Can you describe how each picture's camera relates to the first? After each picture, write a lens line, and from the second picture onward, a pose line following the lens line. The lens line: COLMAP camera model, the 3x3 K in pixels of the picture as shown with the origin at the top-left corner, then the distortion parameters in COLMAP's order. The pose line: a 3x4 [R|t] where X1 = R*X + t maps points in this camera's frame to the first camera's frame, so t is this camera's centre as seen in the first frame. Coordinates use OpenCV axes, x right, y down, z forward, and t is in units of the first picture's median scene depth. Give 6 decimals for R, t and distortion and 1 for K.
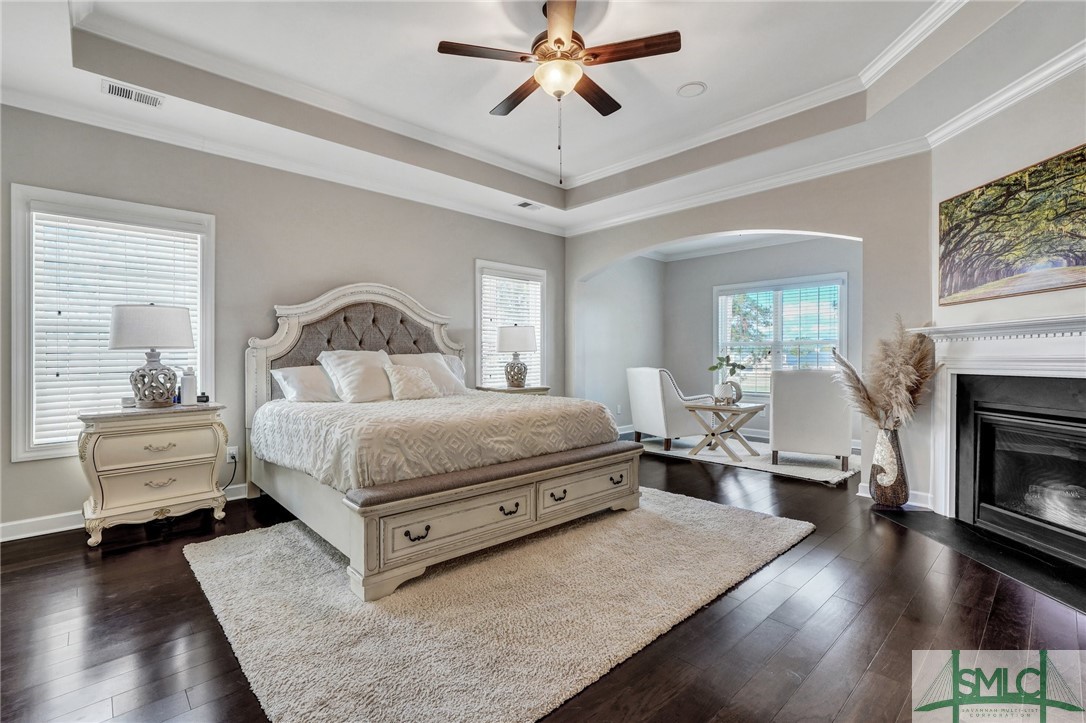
lens RADIAL K [[486.1, 0, 539.8], [0, 486.1, 364.3], [0, 0, 1]] dist [-0.000221, 0.000369]
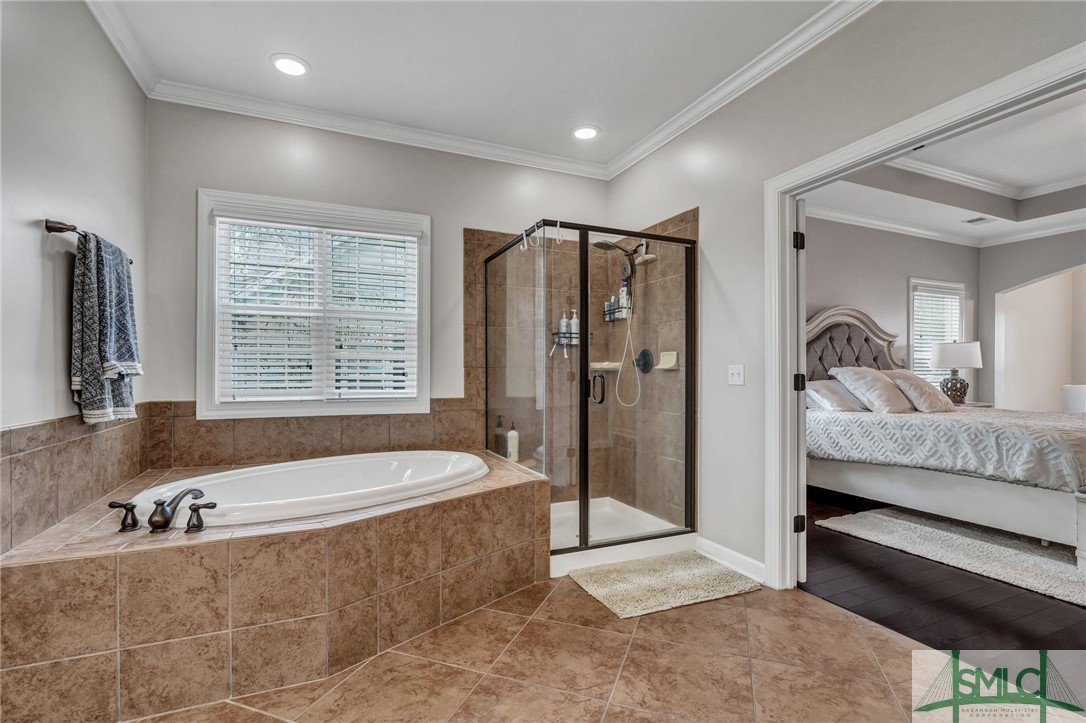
lens RADIAL K [[507.0, 0, 545.3], [0, 507.0, 376.9], [0, 0, 1]] dist [-0.008345, 0.000358]
pose [[0.946824, 0.007008, -0.321675, -0.830275], [-0.009022, 0.999948, -0.004772, 0.007308], [0.321624, 0.007420, 0.946838, -0.395501]]
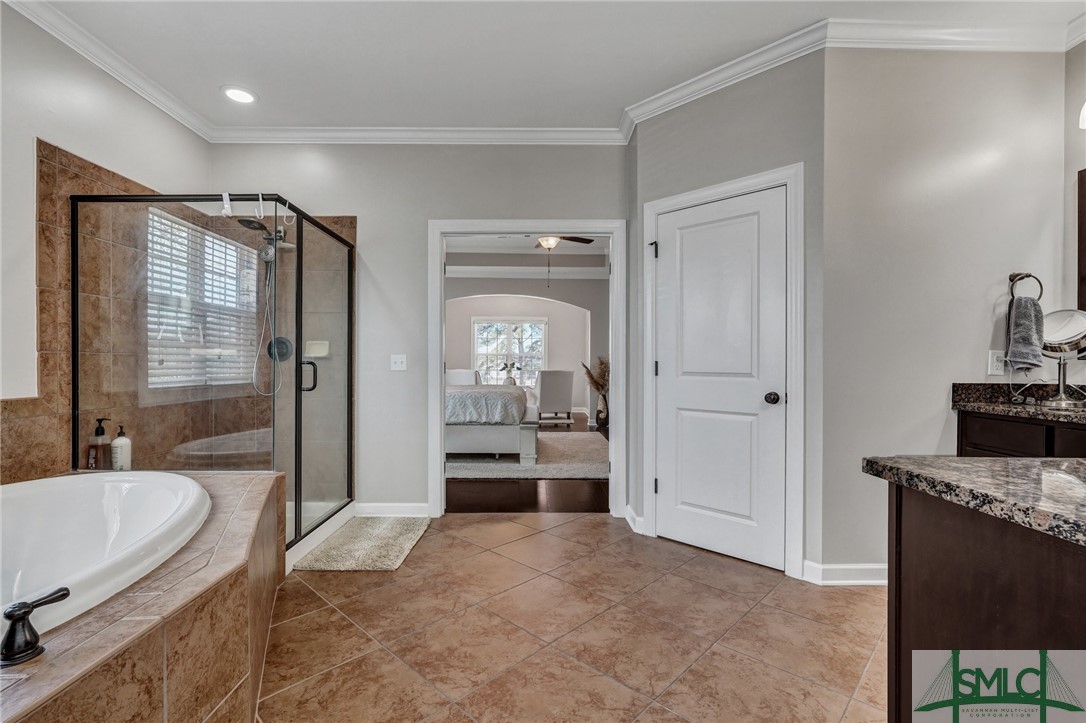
lens RADIAL K [[486.1, 0, 539.8], [0, 486.1, 364.3], [0, 0, 1]] dist [-0.000221, 0.000369]
pose [[0.673693, 0.004664, 0.738997, -1.358069], [0.005043, 0.999928, -0.010909, 0.013181], [-0.738994, 0.011076, 0.673621, -0.403585]]
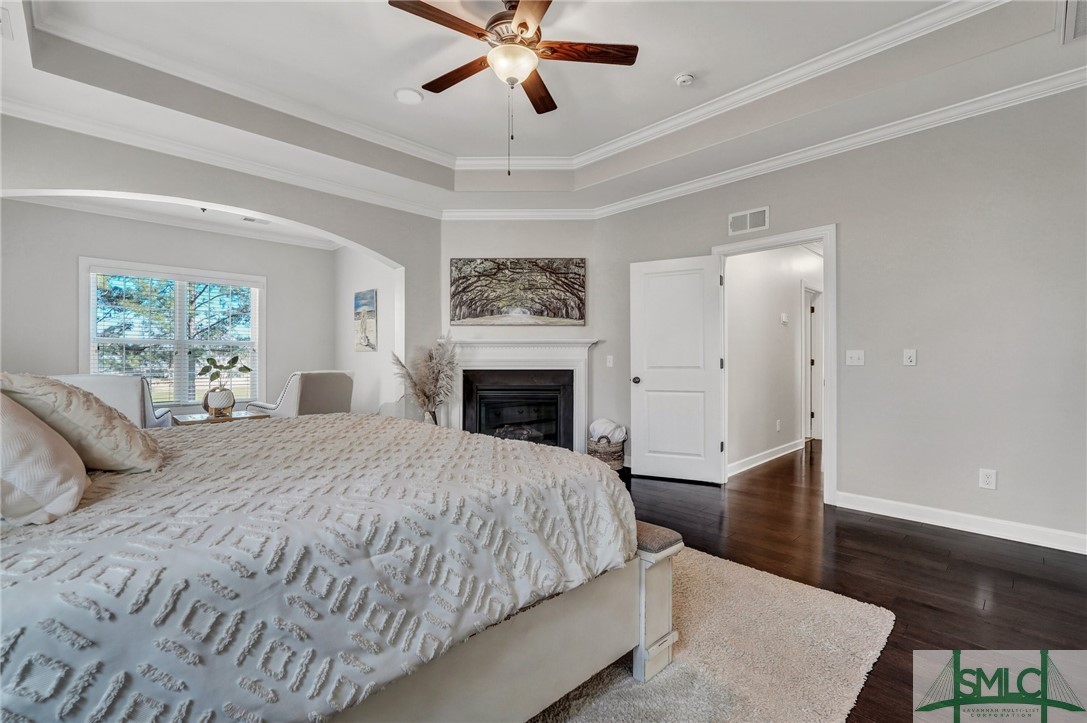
lens RADIAL K [[486.6, 0, 540.3], [0, 486.6, 364.3], [0, 0, 1]] dist [-0.000221, 0.000369]
pose [[-0.024796, -0.006671, 0.999670, -0.743270], [0.013297, 0.999887, 0.007002, -0.006229], [-0.999604, 0.013466, -0.024705, 0.789727]]
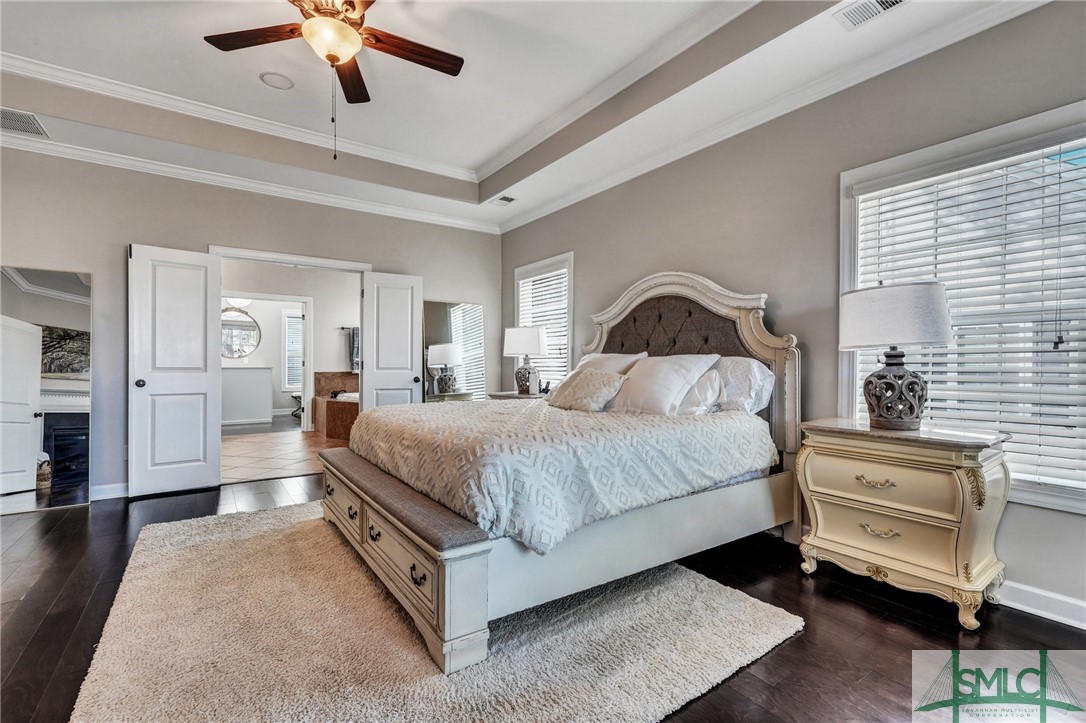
lens RADIAL K [[486.1, 0, 539.8], [0, 486.1, 364.3], [0, 0, 1]] dist [-0.000221, 0.000369]
pose [[-0.137211, 0.005190, -0.990528, 0.698266], [-0.017781, 0.999812, 0.007702, -0.014705], [0.990382, 0.018669, -0.137093, 1.219917]]
